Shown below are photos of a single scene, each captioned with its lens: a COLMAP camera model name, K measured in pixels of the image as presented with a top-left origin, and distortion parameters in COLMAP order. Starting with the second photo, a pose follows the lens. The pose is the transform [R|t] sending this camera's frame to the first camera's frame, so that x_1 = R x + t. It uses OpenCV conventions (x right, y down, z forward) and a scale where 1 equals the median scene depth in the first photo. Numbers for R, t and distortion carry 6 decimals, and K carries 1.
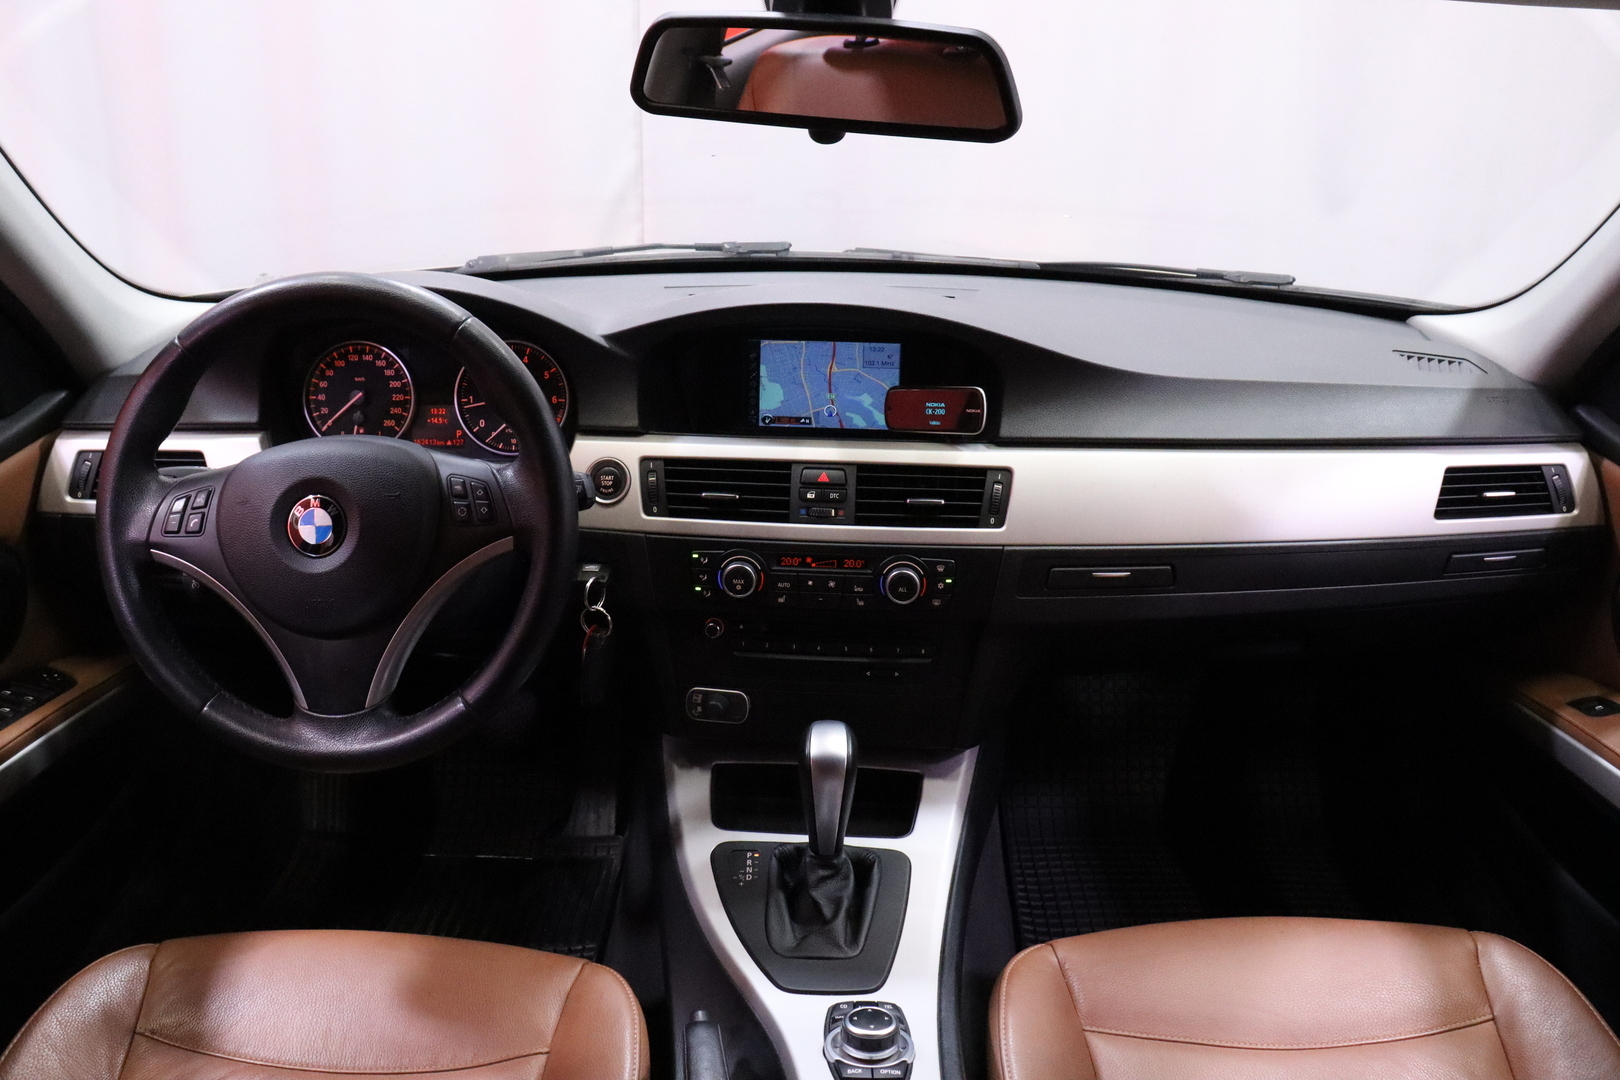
lens RADIAL K [[1356.3, 0, 795.5], [0, 1356.3, 525.1], [0, 0, 1]] dist [-0.107438, 0.037177]
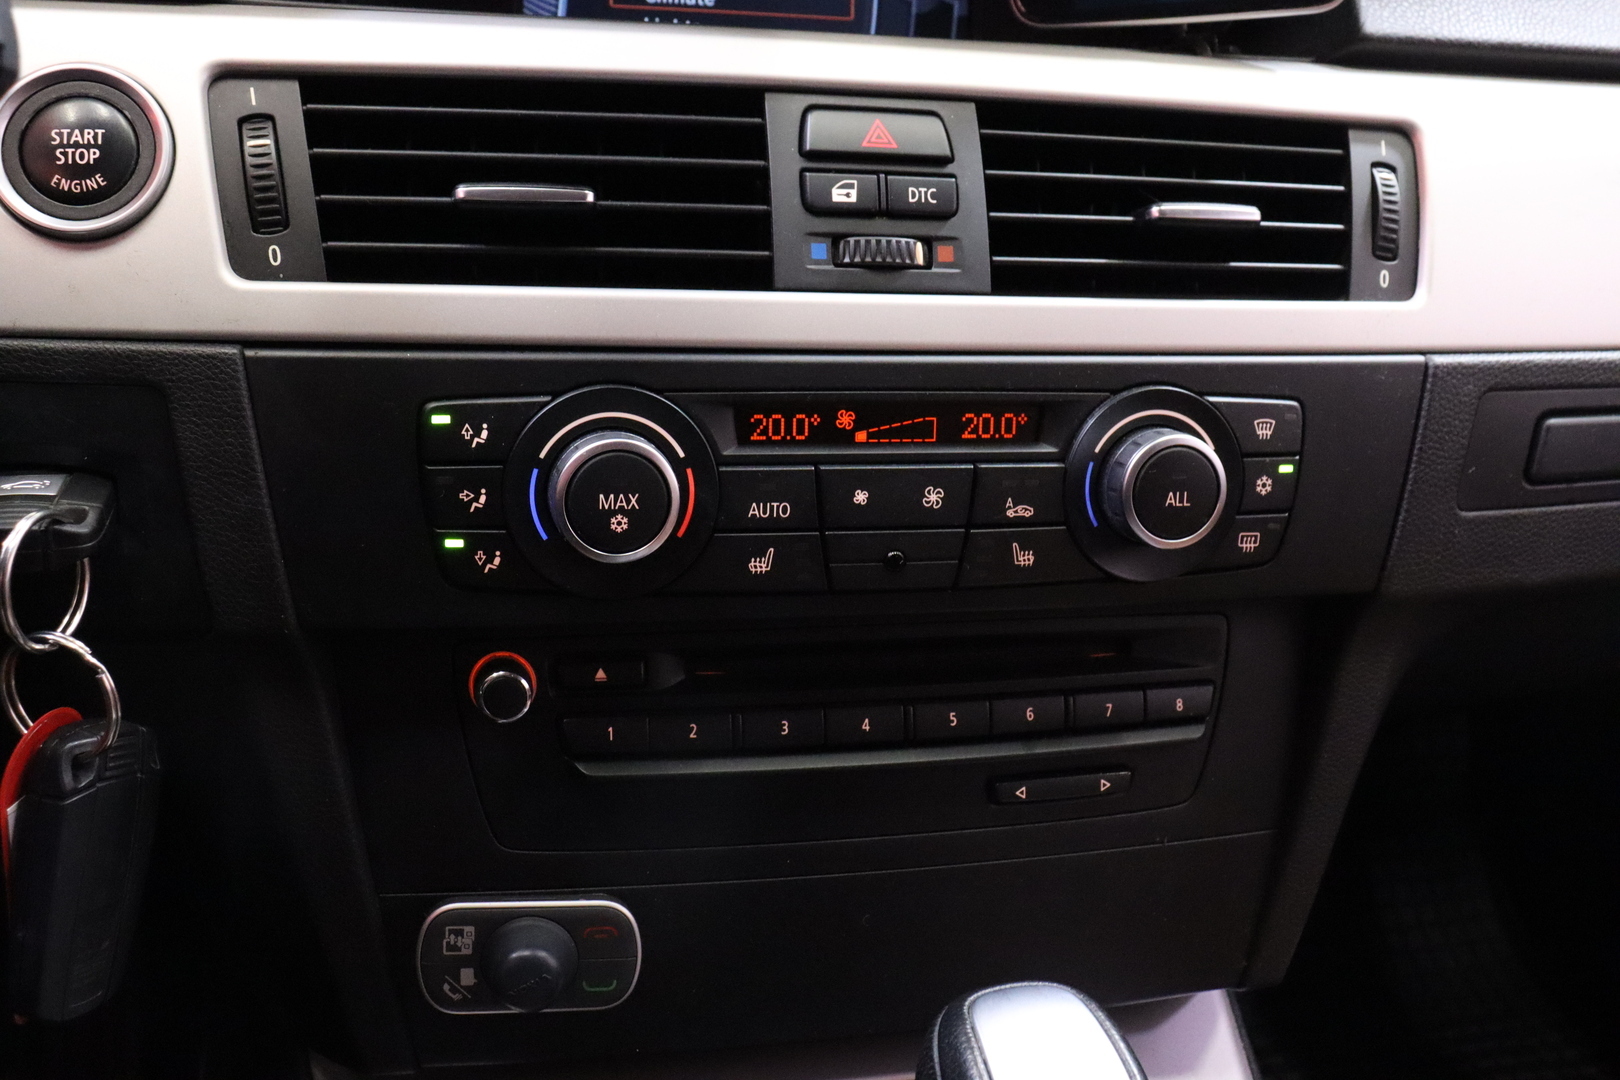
lens RADIAL K [[1505.5, 0, 771.9], [0, 1505.5, 541.3], [0, 0, 1]] dist [-0.080268, 0.000000]
pose [[0.952835, -0.052112, 0.298980, -0.101667], [0.062005, 0.997795, -0.023693, 0.057934], [-0.297086, 0.041114, 0.953965, 0.700355]]
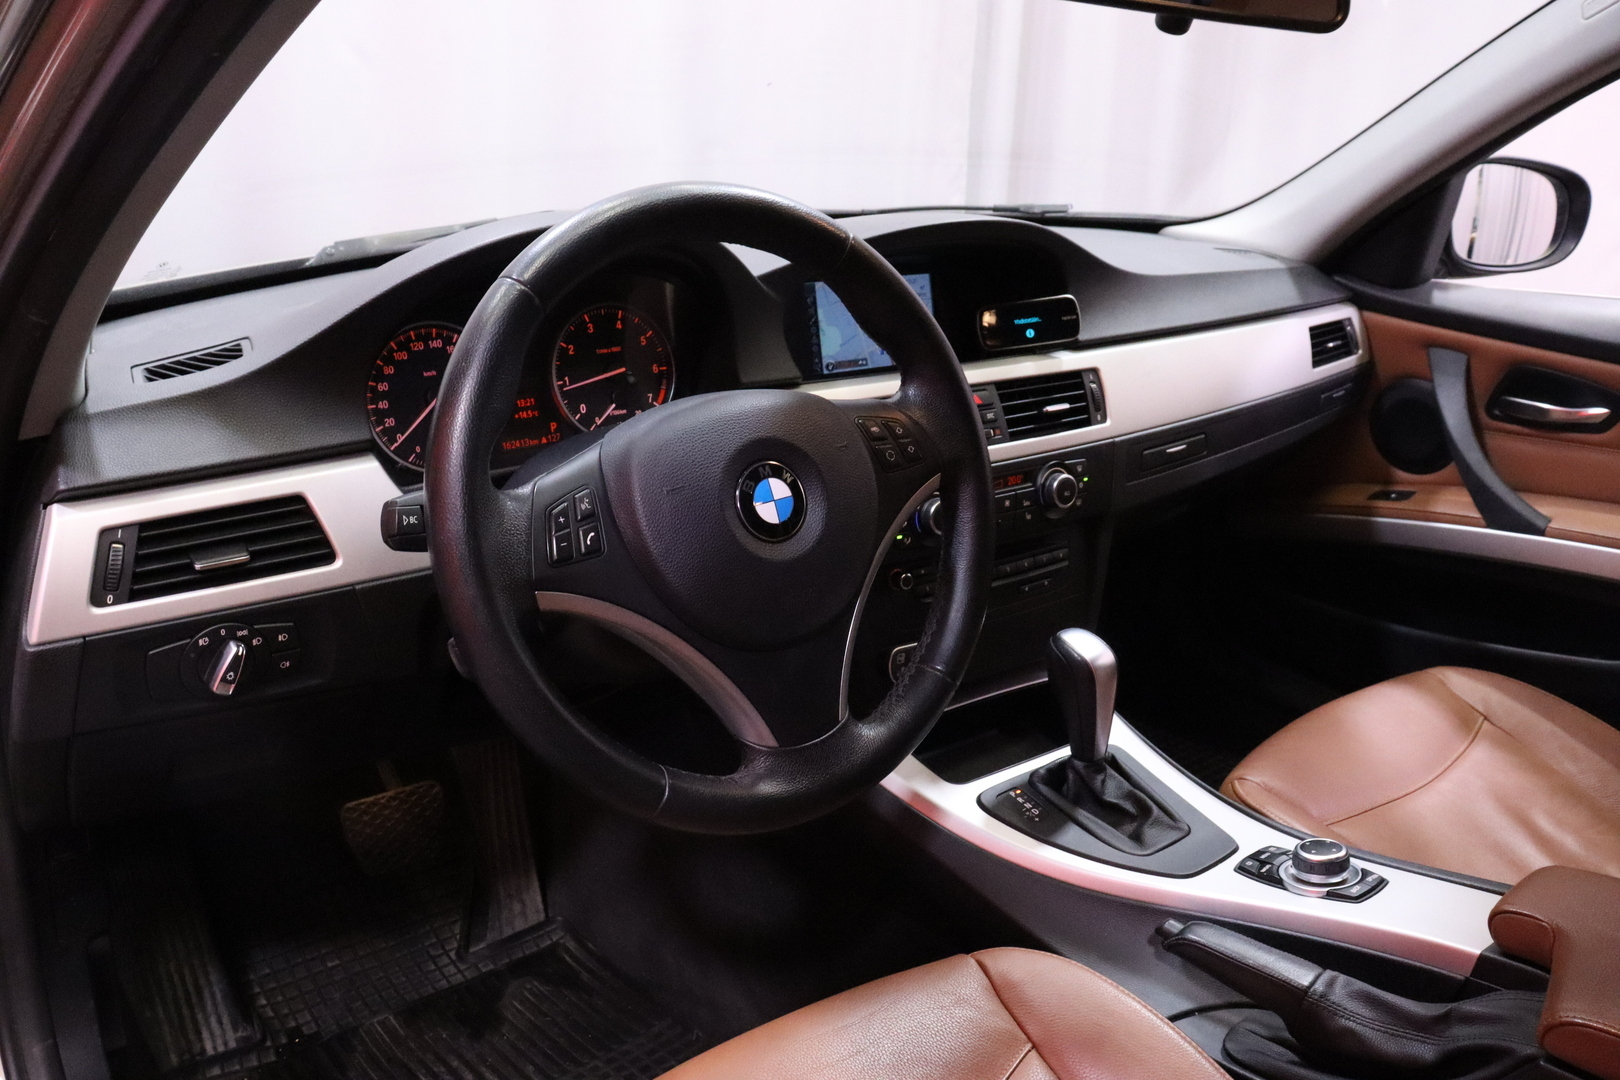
lens RADIAL K [[1356.3, 0, 804.9], [0, 1356.3, 536.1], [0, 0, 1]] dist [-0.107438, 0.037177]
pose [[0.758449, -0.195913, 0.621589, -0.700291], [0.218669, 0.974959, 0.040474, -0.005461], [-0.613954, 0.105224, 0.782297, 0.317543]]
